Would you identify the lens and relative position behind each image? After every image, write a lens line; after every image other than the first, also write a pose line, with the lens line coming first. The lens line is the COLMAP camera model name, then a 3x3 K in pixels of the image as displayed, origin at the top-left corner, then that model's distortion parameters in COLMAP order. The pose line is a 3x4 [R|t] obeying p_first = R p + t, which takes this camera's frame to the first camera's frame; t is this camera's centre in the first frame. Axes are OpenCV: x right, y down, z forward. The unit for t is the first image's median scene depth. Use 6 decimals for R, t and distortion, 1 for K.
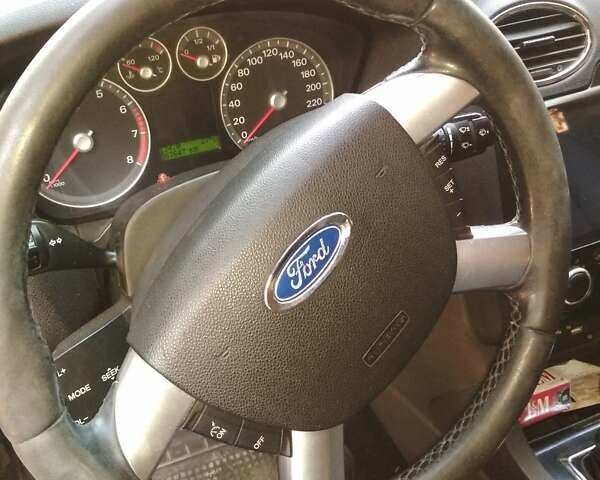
lens RADIAL K [[712.0, 0, 300.0], [0, 712.0, 240.0], [0, 0, 1]] dist [0.143300, -0.517812]
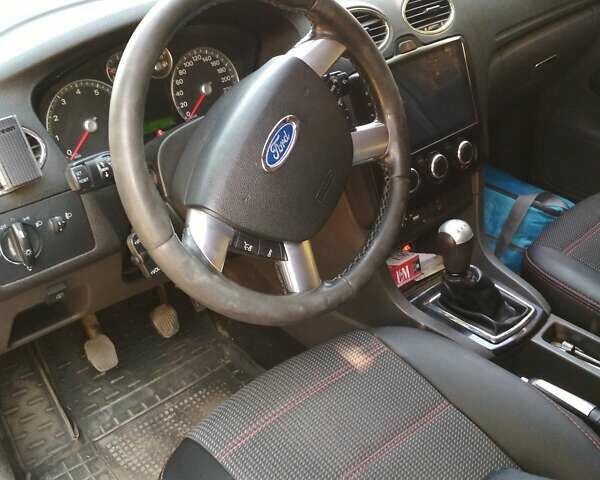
lens RADIAL K [[712.0, 0, 300.0], [0, 712.0, 240.0], [0, 0, 1]] dist [0.143300, -0.517812]
pose [[0.949336, -0.175588, 0.260635, -0.300277], [0.200336, 0.977120, -0.071425, 0.269739], [-0.242131, 0.120021, 0.962792, -0.474014]]
